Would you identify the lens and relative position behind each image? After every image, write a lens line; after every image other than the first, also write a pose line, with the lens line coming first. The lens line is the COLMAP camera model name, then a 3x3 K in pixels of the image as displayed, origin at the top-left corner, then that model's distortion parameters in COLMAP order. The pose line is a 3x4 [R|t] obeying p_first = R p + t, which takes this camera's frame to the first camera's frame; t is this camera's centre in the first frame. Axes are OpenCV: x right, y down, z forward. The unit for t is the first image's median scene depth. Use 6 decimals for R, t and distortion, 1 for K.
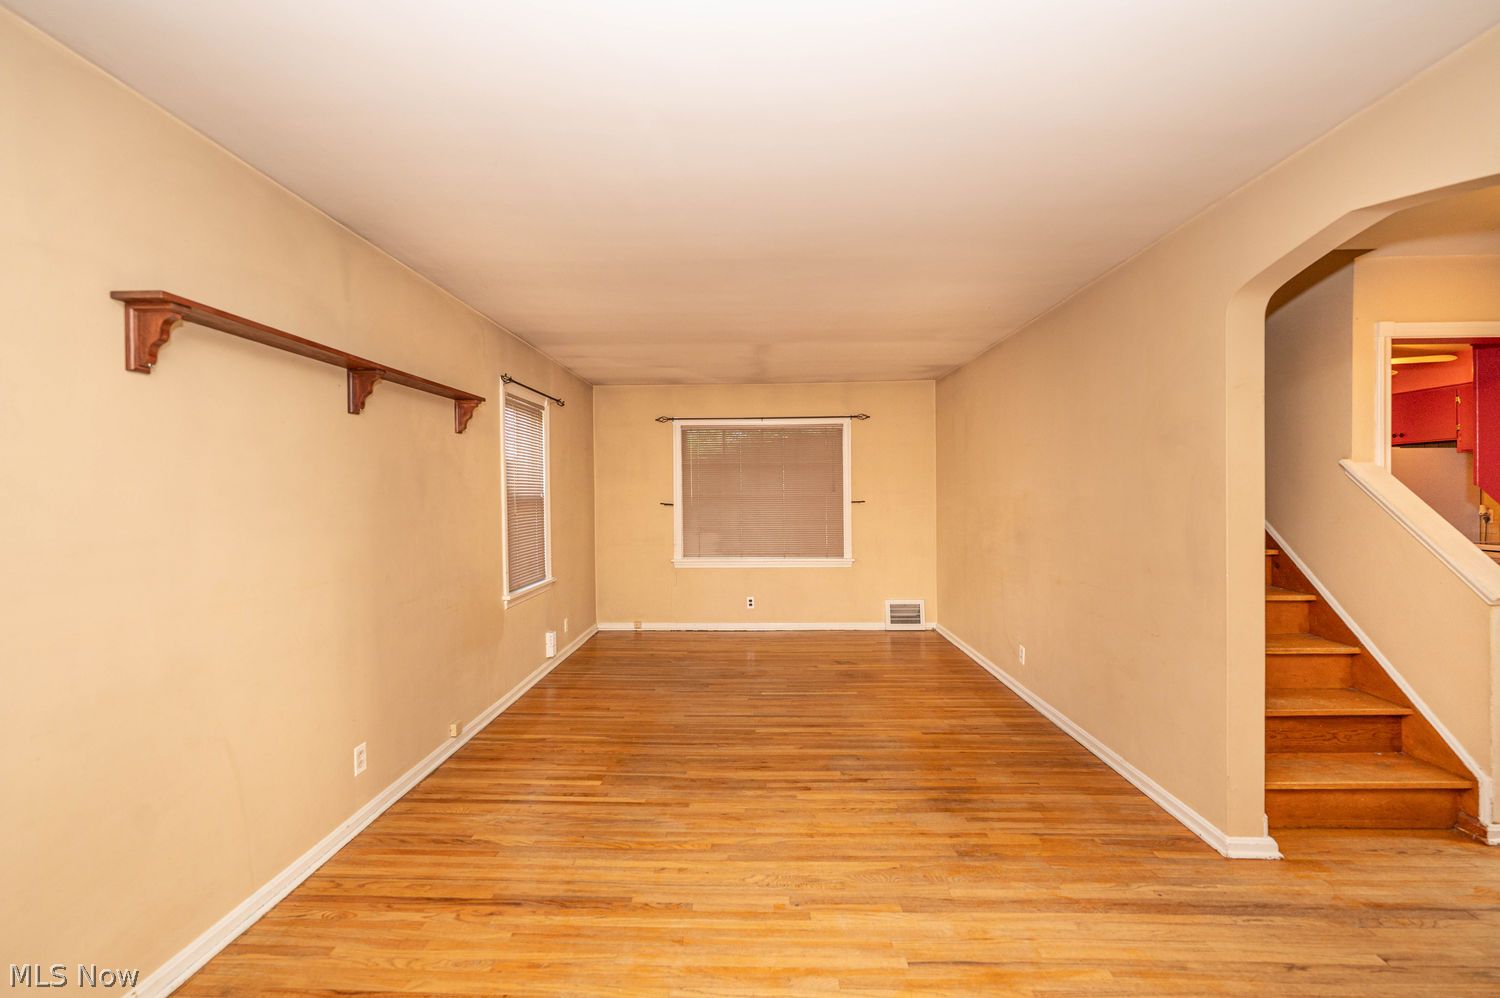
lens RADIAL K [[609.9, 0, 746.3], [0, 609.9, 500.2], [0, 0, 1]] dist [-0.001606, 0.000070]
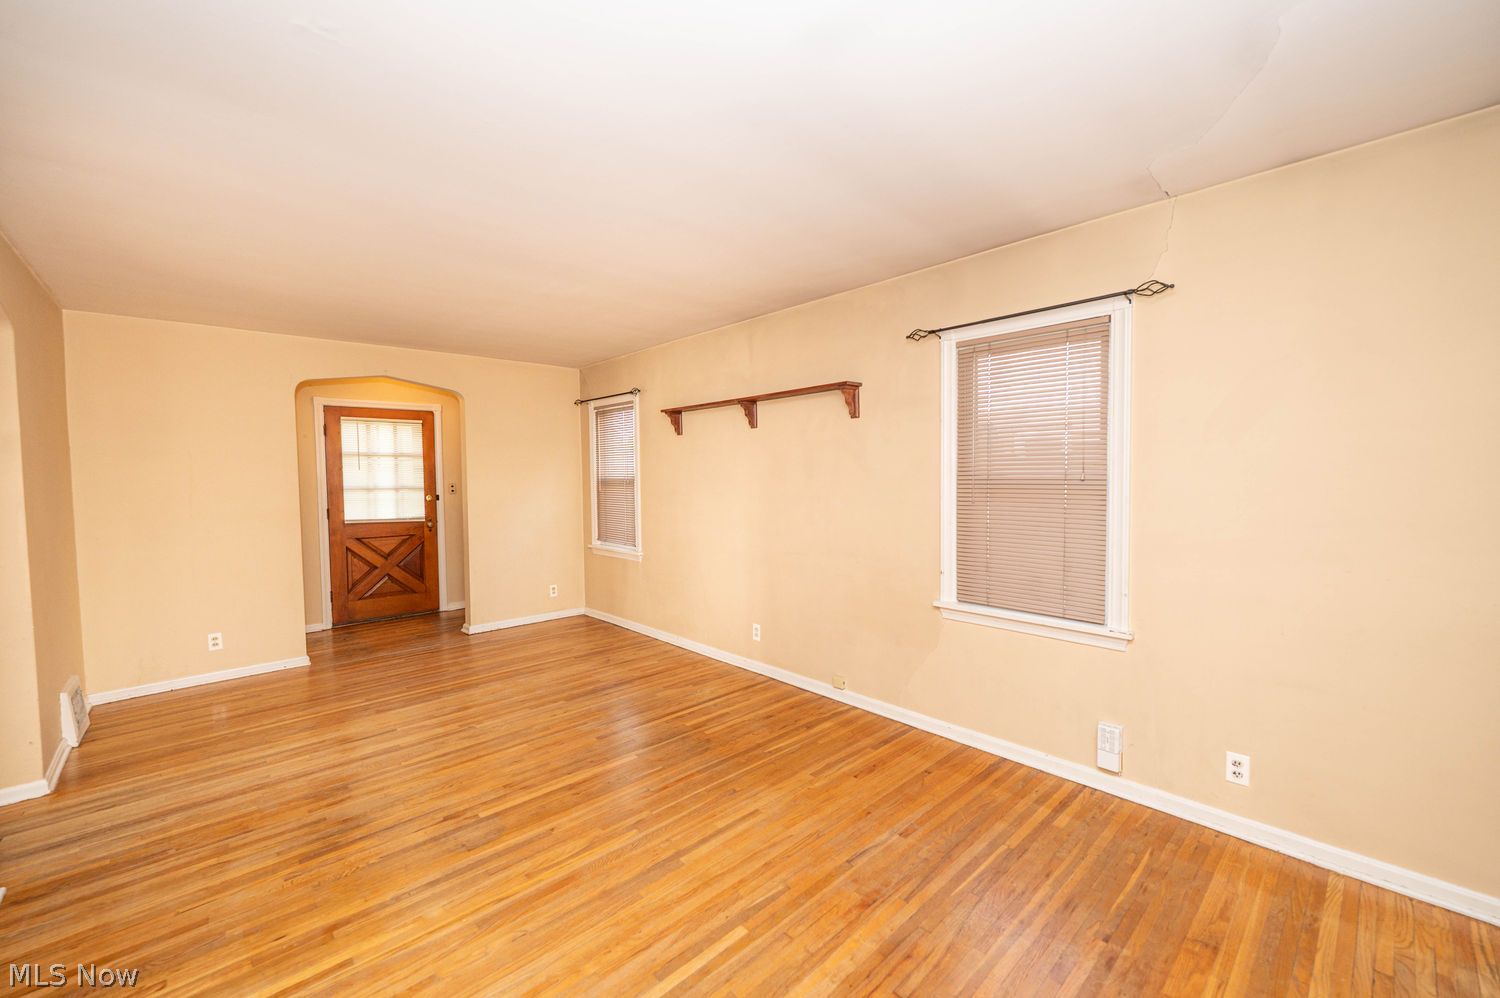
lens RADIAL K [[597.6, 0, 750.4], [0, 597.6, 501.7], [0, 0, 1]] dist [-0.001742, 0.000095]
pose [[-0.714979, 0.051259, -0.697264, 0.453267], [0.010150, 0.997965, 0.062956, -0.036999], [0.699072, 0.037935, -0.714044, 1.887587]]
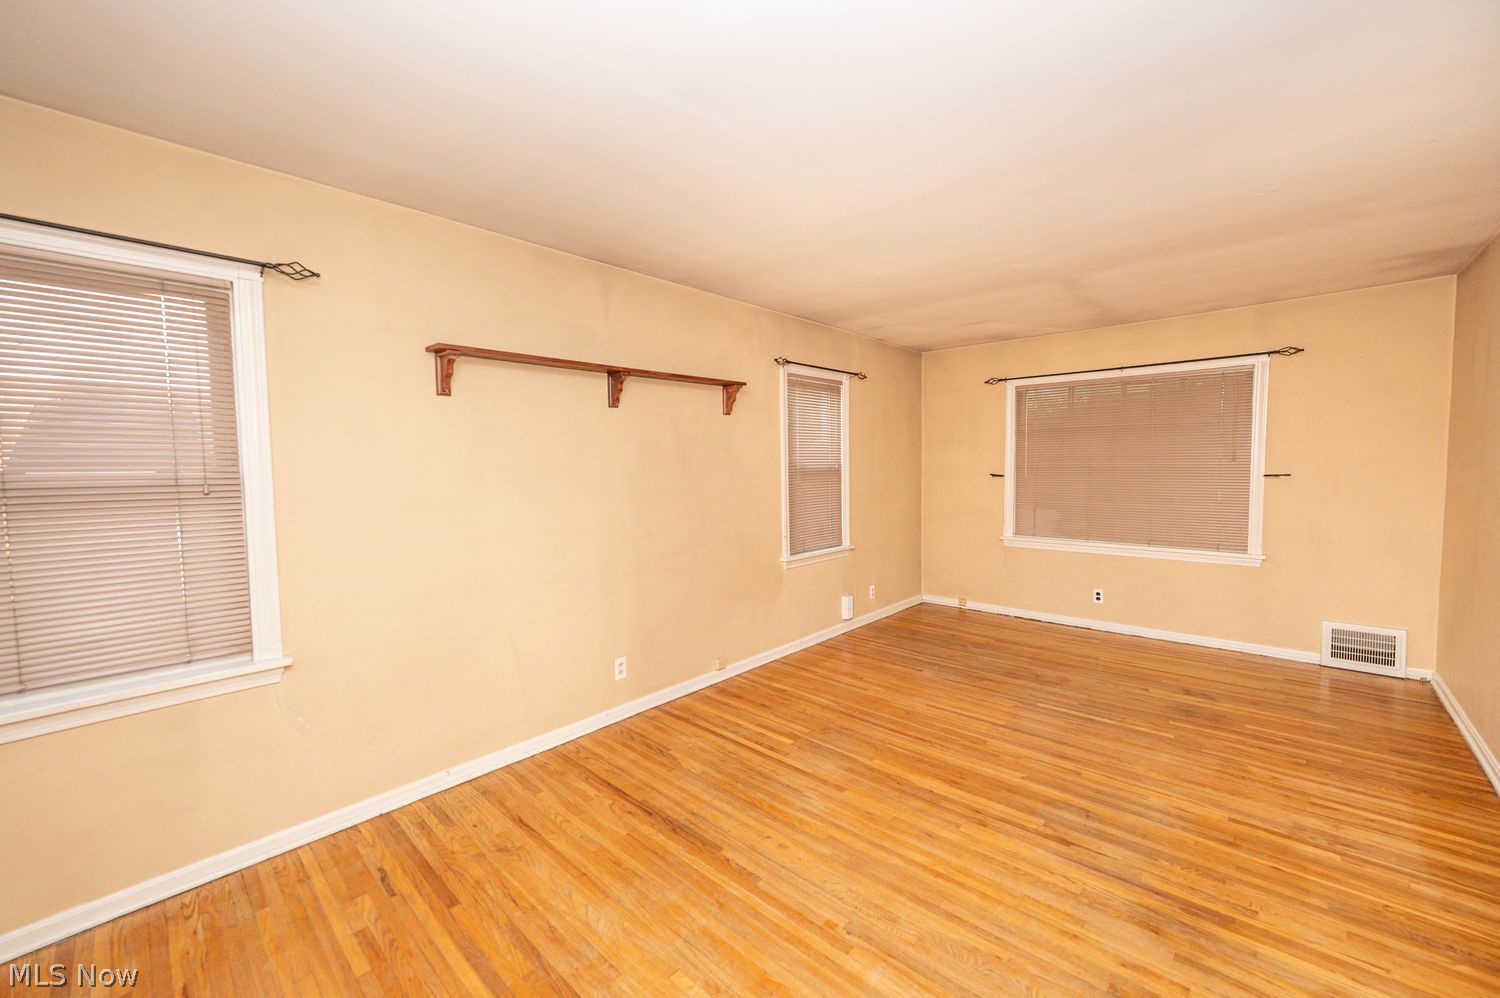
lens RADIAL K [[597.6, 0, 750.4], [0, 597.6, 501.7], [0, 0, 1]] dist [-0.001742, 0.000095]
pose [[0.756030, 0.040714, -0.653270, 0.365592], [-0.001327, 0.998157, 0.060673, -0.016250], [0.654536, -0.045004, 0.754690, 0.189055]]
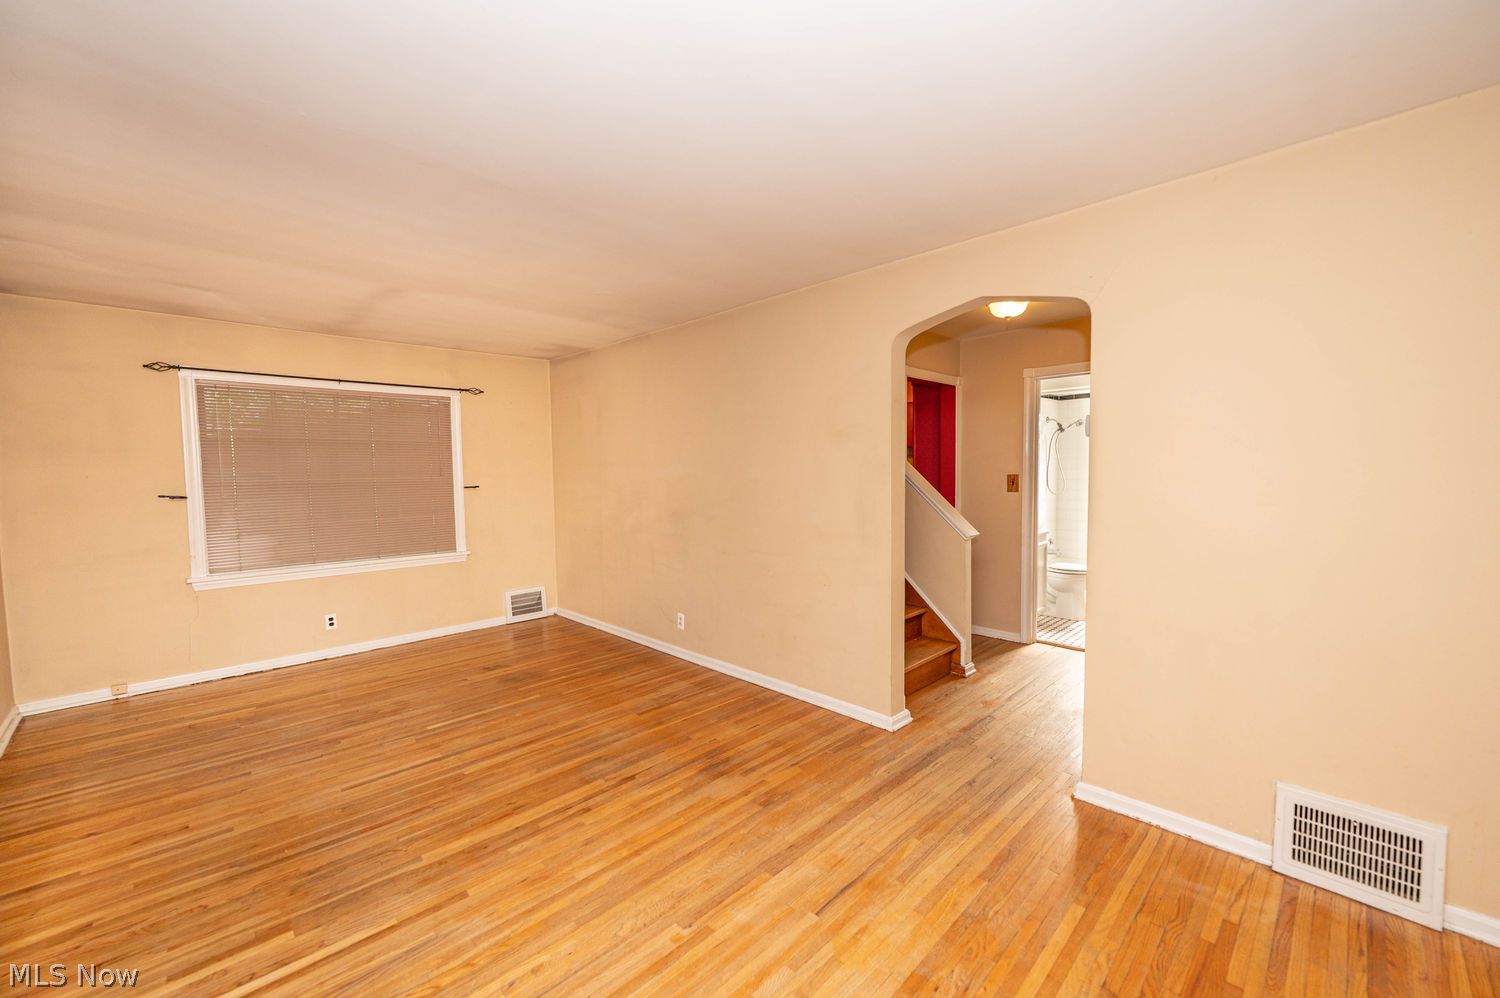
lens RADIAL K [[594.0, 0, 748.9], [0, 594.0, 502.8], [0, 0, 1]] dist [-0.001144, -0.000547]
pose [[0.693284, -0.041518, 0.719468, -0.336022], [0.014262, 0.998934, 0.043903, -0.014081], [-0.720524, -0.020176, 0.693137, 0.223962]]
